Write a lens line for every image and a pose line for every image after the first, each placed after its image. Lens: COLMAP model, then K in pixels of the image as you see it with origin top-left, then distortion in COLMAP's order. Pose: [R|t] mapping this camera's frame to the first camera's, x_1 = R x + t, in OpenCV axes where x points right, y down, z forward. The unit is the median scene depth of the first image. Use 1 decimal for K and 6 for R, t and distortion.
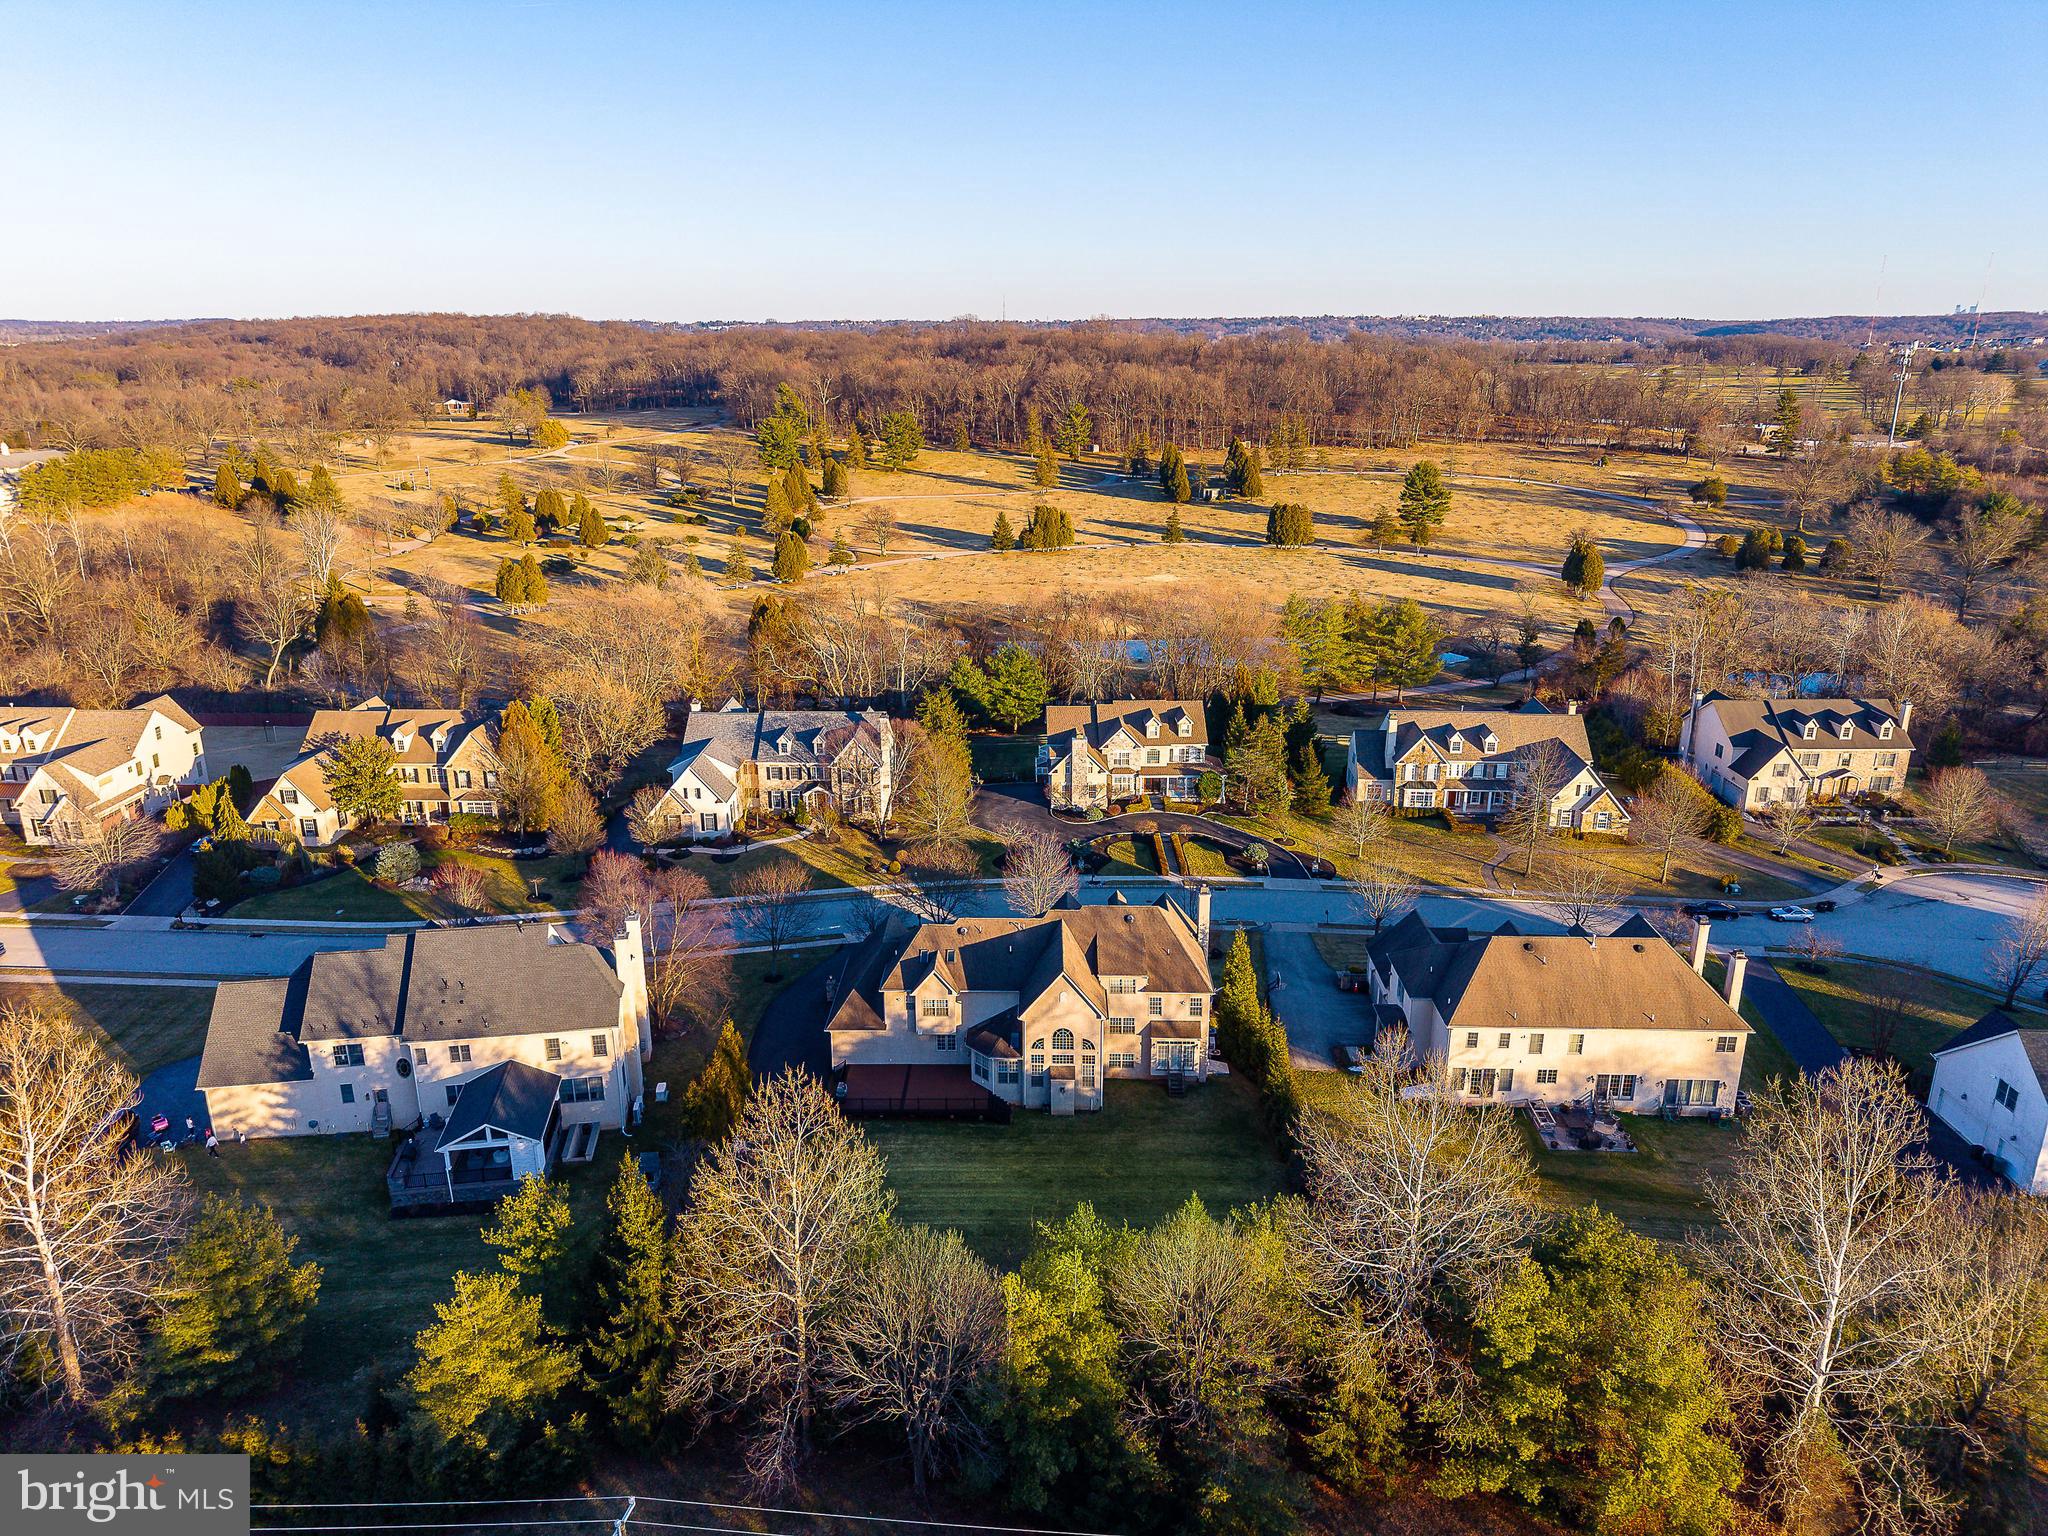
lens RADIAL K [[1351.9, 0, 1023.3], [0, 1351.9, 761.7], [0, 0, 1]] dist [0.030671, -0.018101]
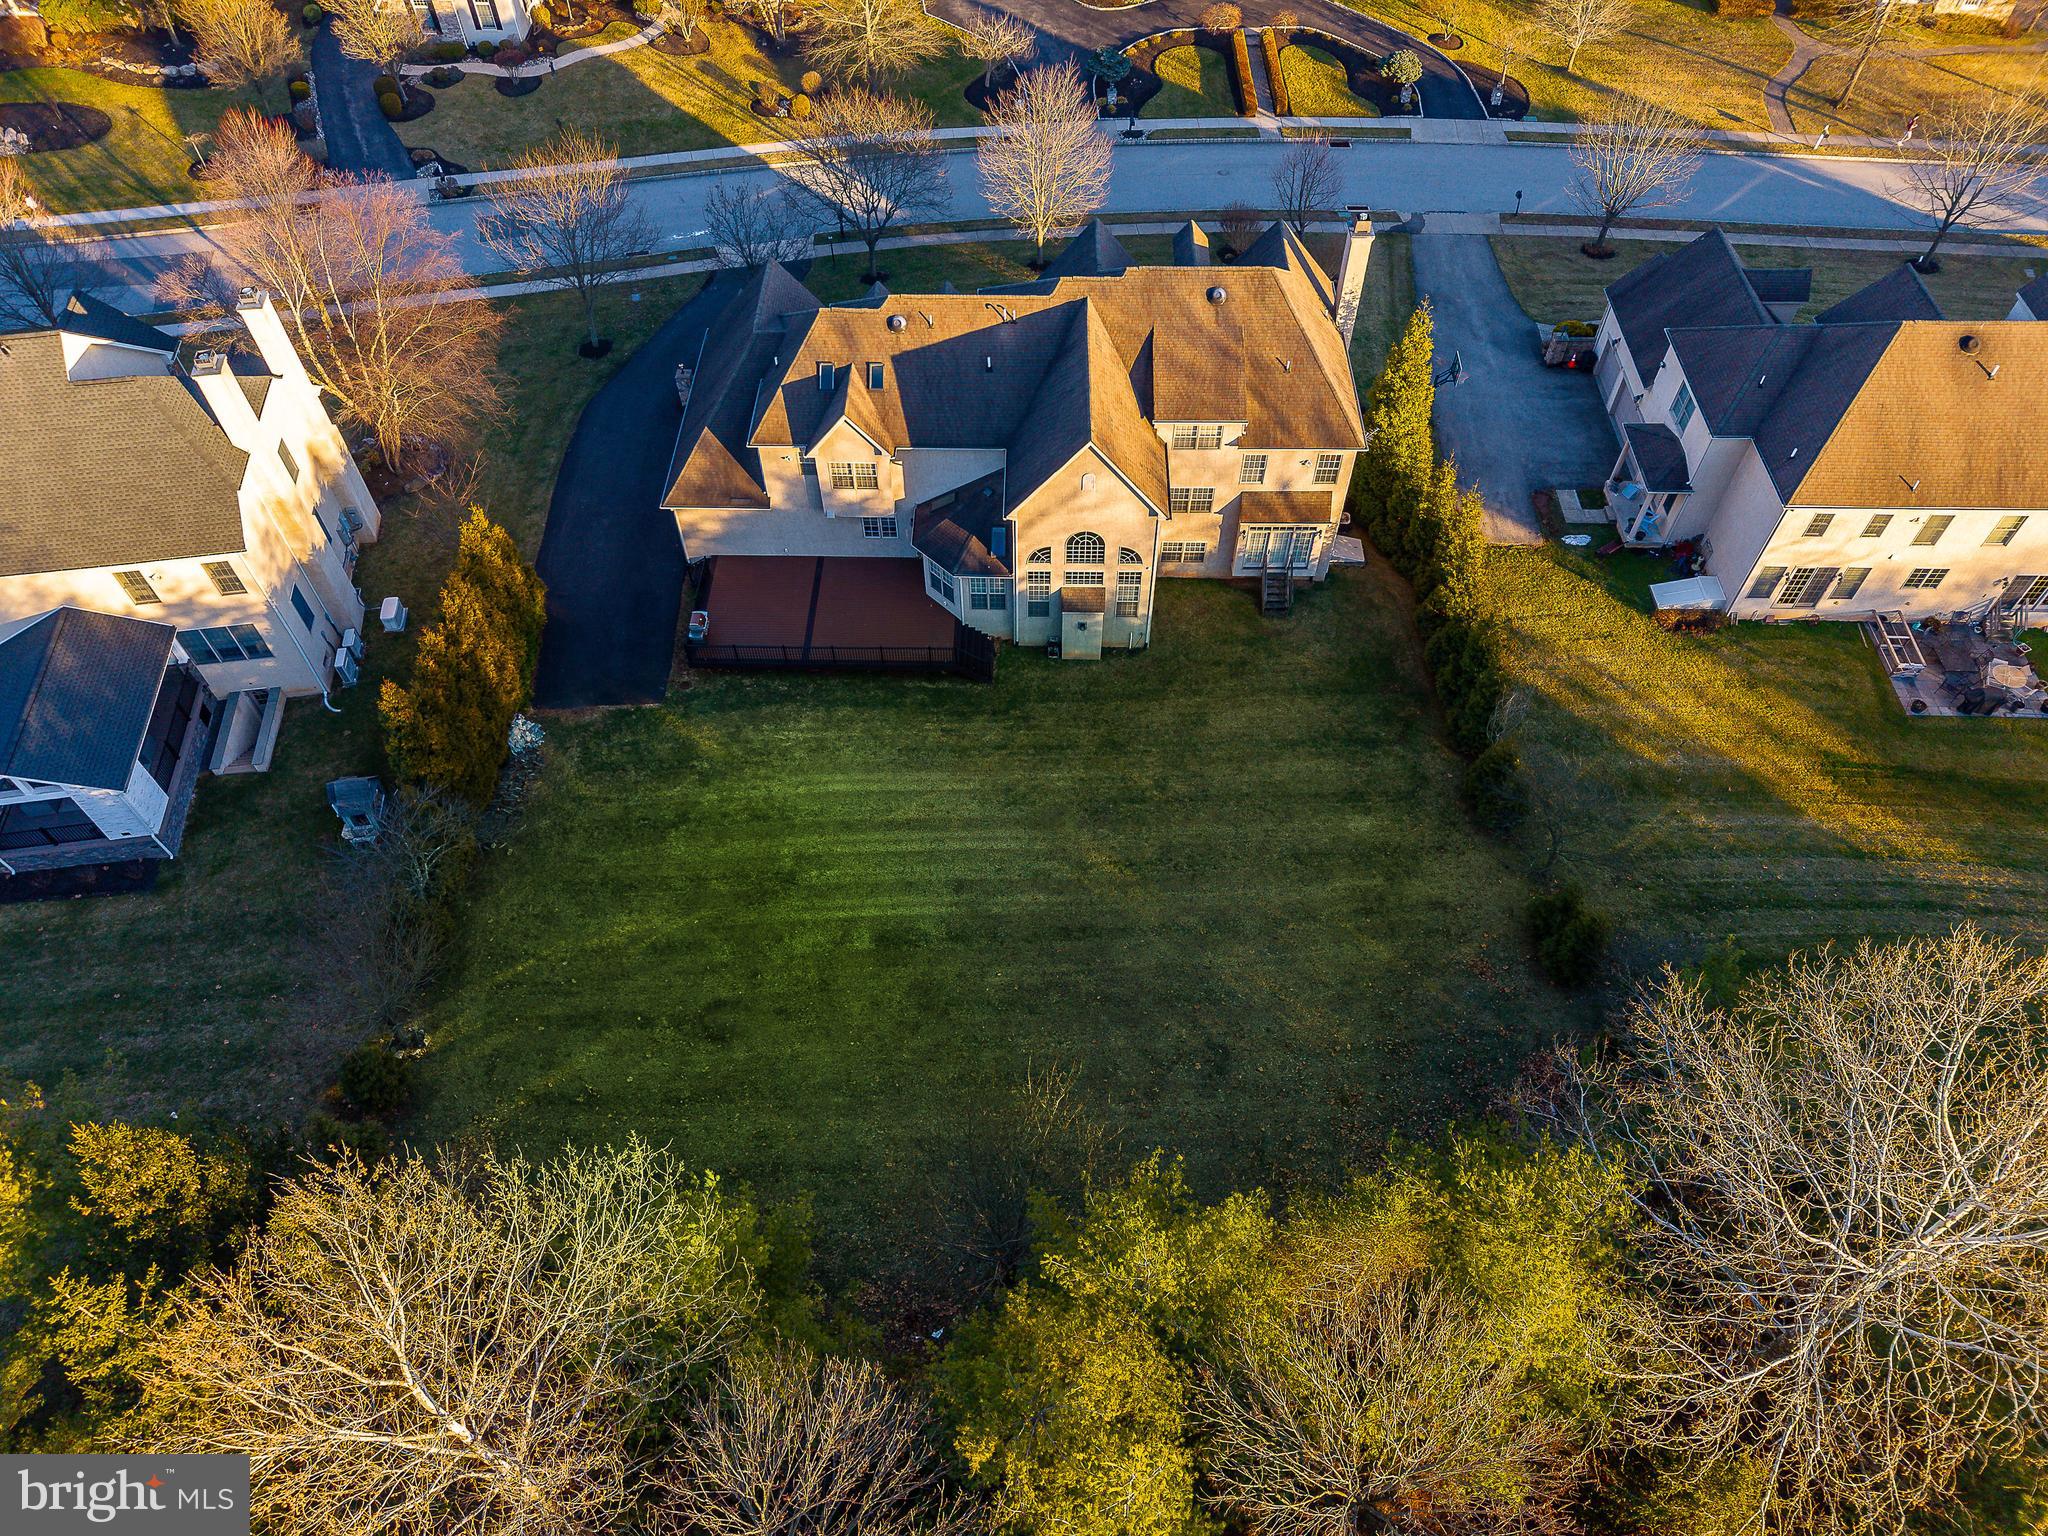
lens RADIAL K [[1351.9, 0, 1023.3], [0, 1351.9, 761.7], [0, 0, 1]] dist [0.030671, -0.018101]
pose [[0.999989, -0.004538, -0.001225, 0.003913], [0.004433, 0.823935, 0.566667, -0.033000], [-0.001562, -0.566666, 0.823946, 0.473867]]
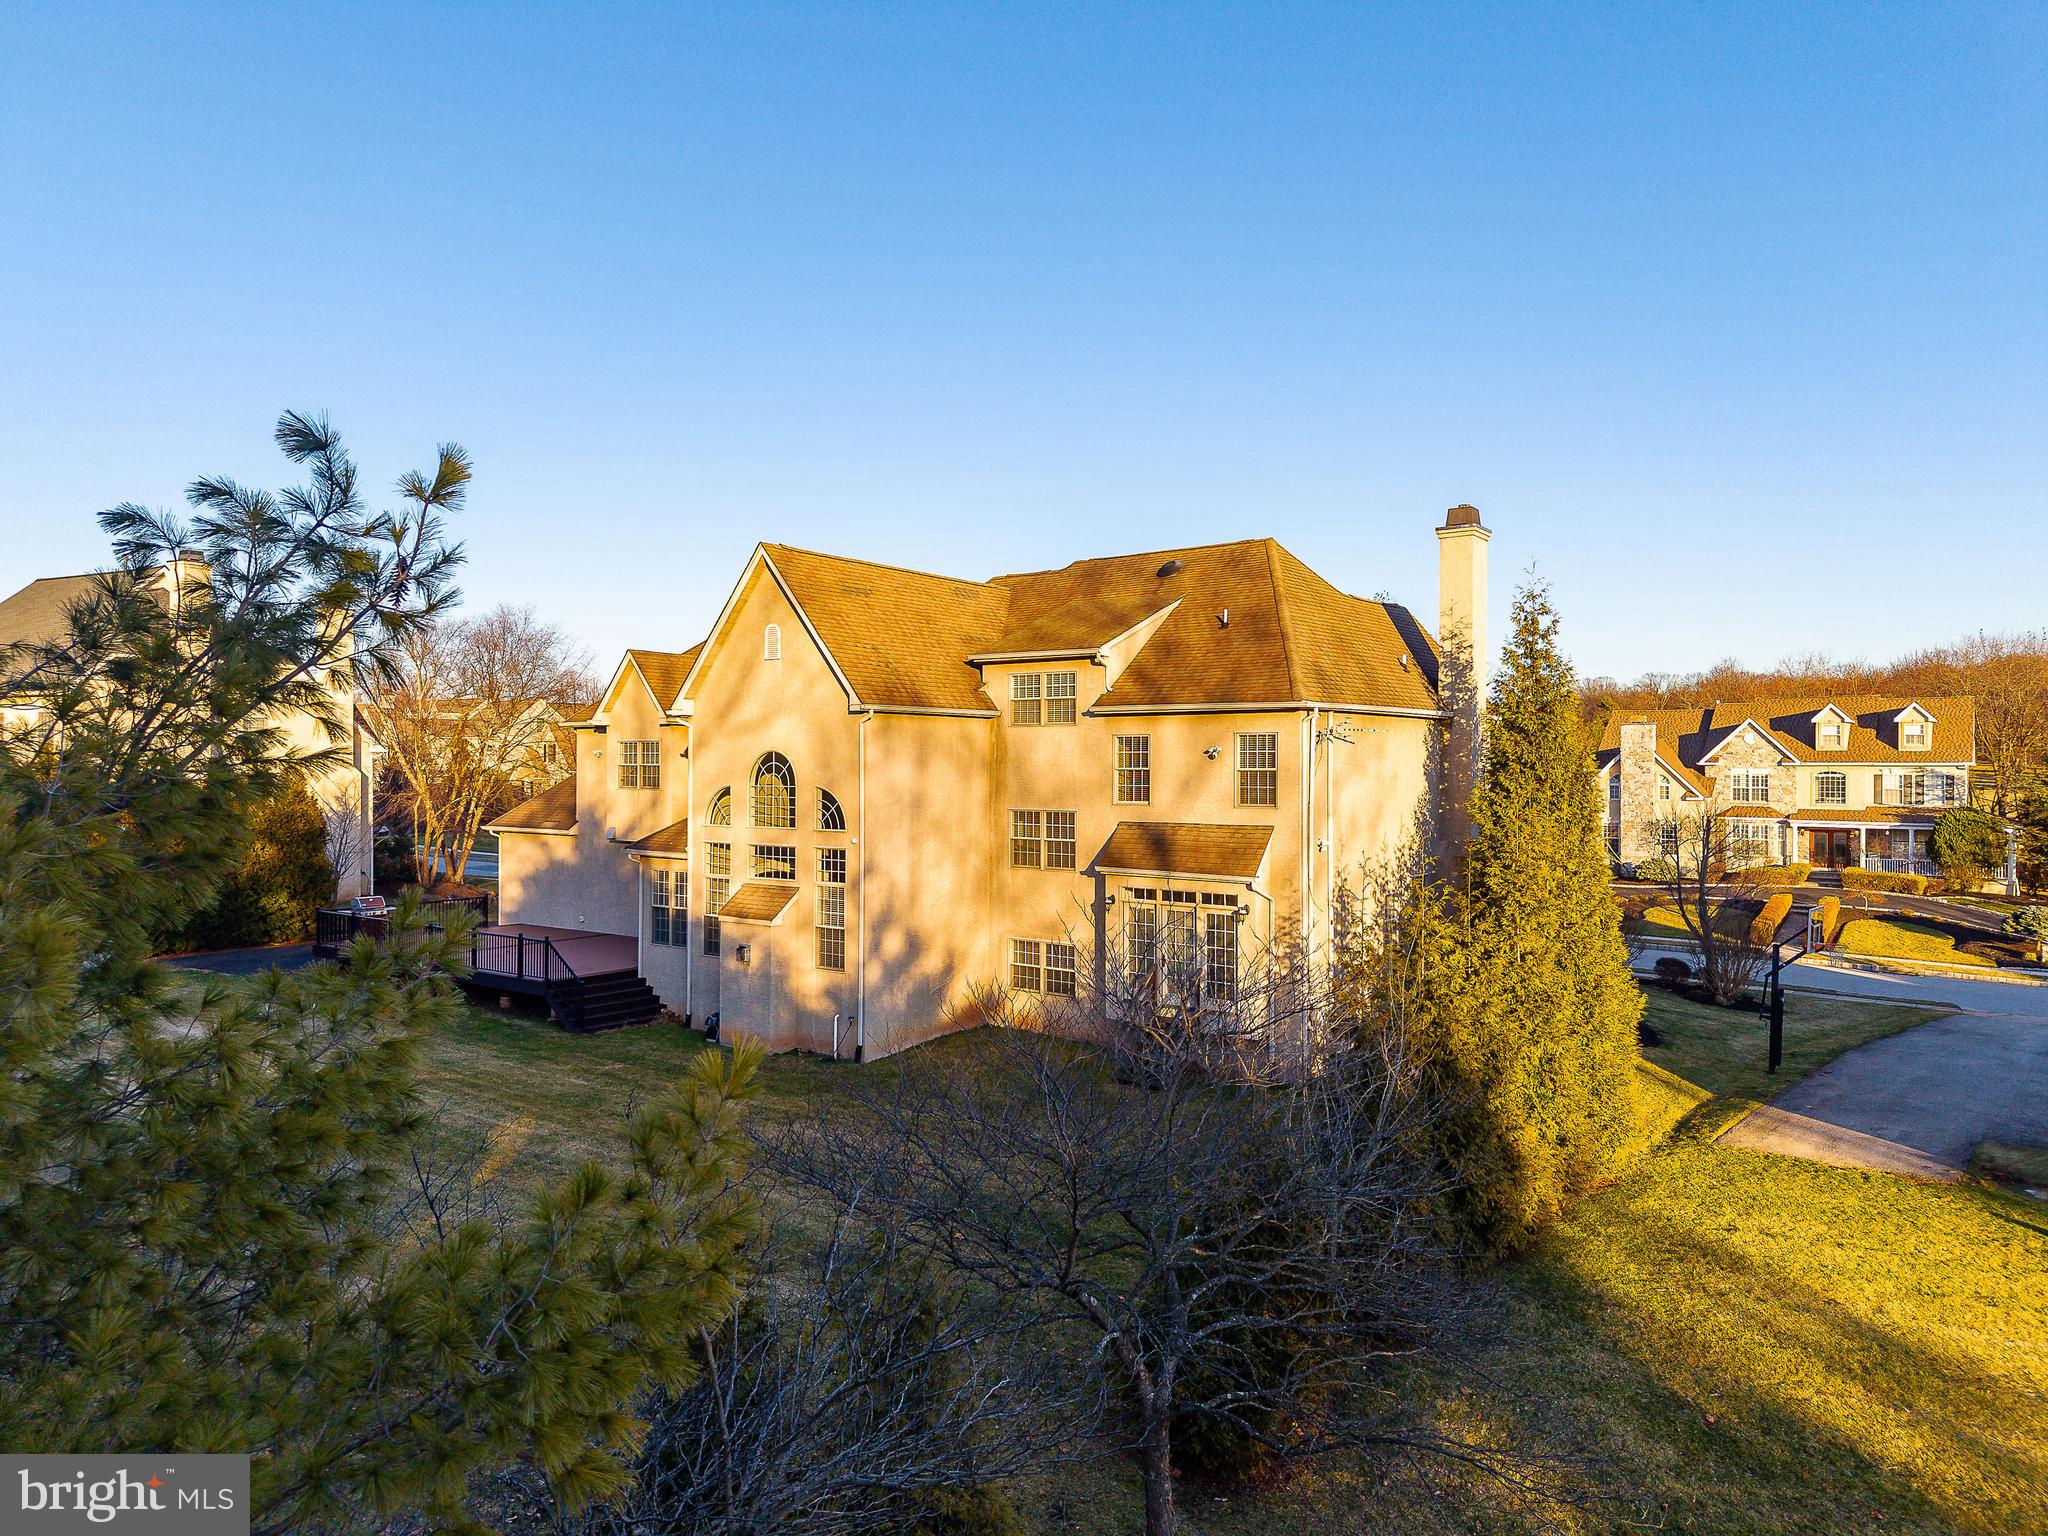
lens RADIAL K [[1351.9, 0, 1023.3], [0, 1351.9, 761.7], [0, 0, 1]] dist [0.030671, -0.018101]
pose [[0.797474, 0.000404, -0.603353, 0.252276], [-0.188504, 0.950108, -0.248517, 0.253226], [0.573150, 0.311920, 0.757763, 0.753844]]
